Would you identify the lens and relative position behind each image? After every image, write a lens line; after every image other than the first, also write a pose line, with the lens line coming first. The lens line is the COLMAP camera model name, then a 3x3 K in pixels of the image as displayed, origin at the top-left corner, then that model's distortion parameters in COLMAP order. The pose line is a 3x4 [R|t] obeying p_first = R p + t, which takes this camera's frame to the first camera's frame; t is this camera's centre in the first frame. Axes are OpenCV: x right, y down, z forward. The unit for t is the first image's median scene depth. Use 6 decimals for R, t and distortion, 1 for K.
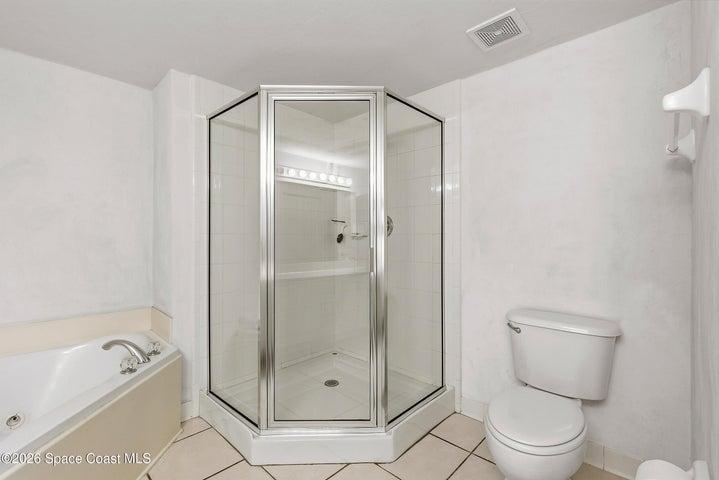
lens RADIAL K [[327.3, 0, 359.4], [0, 327.3, 240.2], [0, 0, 1]] dist [-0.001428, 0.000985]
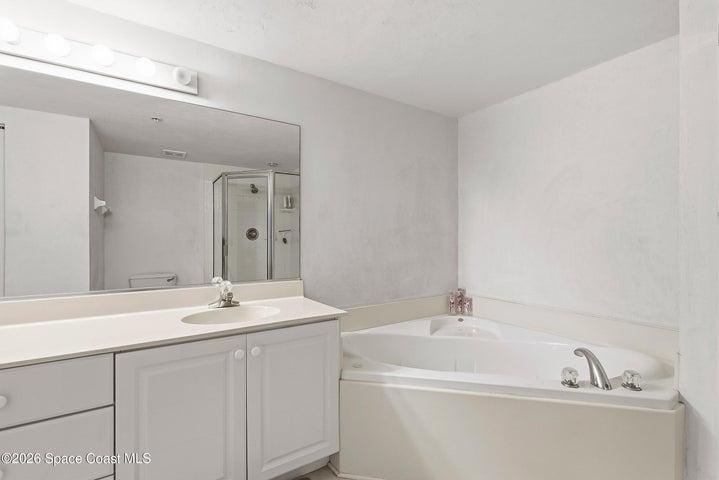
lens RADIAL K [[327.3, 0, 359.6], [0, 327.3, 240.3], [0, 0, 1]] dist [-0.001428, 0.000985]
pose [[-0.242444, -0.001268, -0.970165, 0.311472], [0.002283, 0.999996, -0.001877, 0.002511], [0.970163, -0.002670, -0.242440, 0.638662]]
